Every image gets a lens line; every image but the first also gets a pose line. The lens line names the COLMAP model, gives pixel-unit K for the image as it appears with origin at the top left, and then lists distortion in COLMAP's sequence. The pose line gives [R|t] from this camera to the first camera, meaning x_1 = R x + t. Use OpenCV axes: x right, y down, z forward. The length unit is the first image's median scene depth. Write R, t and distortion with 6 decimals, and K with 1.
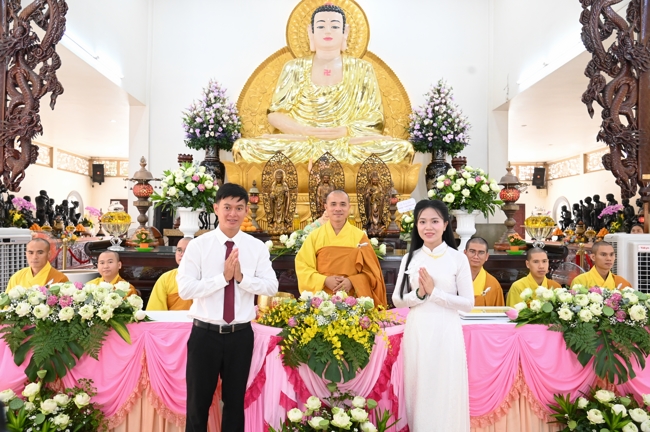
lens RADIAL K [[535.6, 0, 313.9], [0, 535.6, 222.7], [0, 0, 1]] dist [-0.042399, 0.053394]
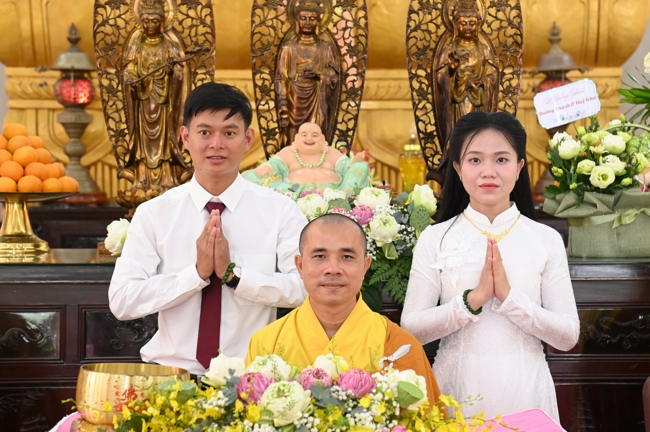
lens RADIAL K [[1984.0, 0, 335.7], [0, 1984.0, 210.6], [0, 0, 1]] dist [0.934177, 0.000000]
pose [[0.999858, -0.010661, 0.013074, 0.026143], [0.010483, 0.999853, 0.013587, 0.013296], [-0.013217, -0.013448, 0.999822, -0.168771]]
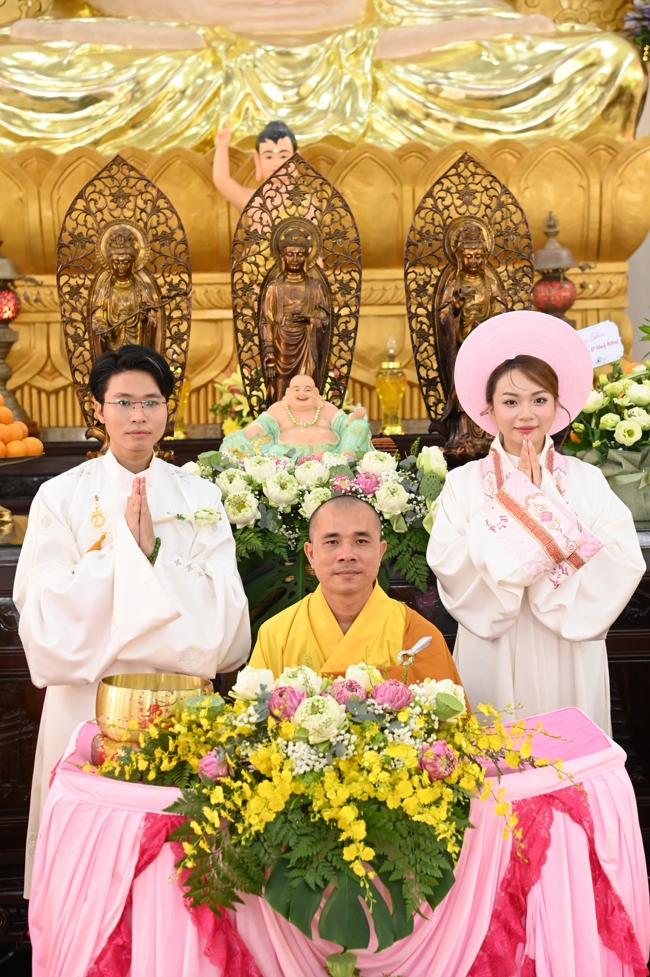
lens RADIAL K [[2399.1, 0, 322.0], [0, 2399.1, 517.8], [0, 0, 1]] dist [0.869028, 0.000000]
pose [[0.998789, -0.031450, 0.037846, -0.015954], [0.028695, 0.997045, 0.071266, -0.041339], [-0.039975, -0.070094, 0.996739, -0.281371]]
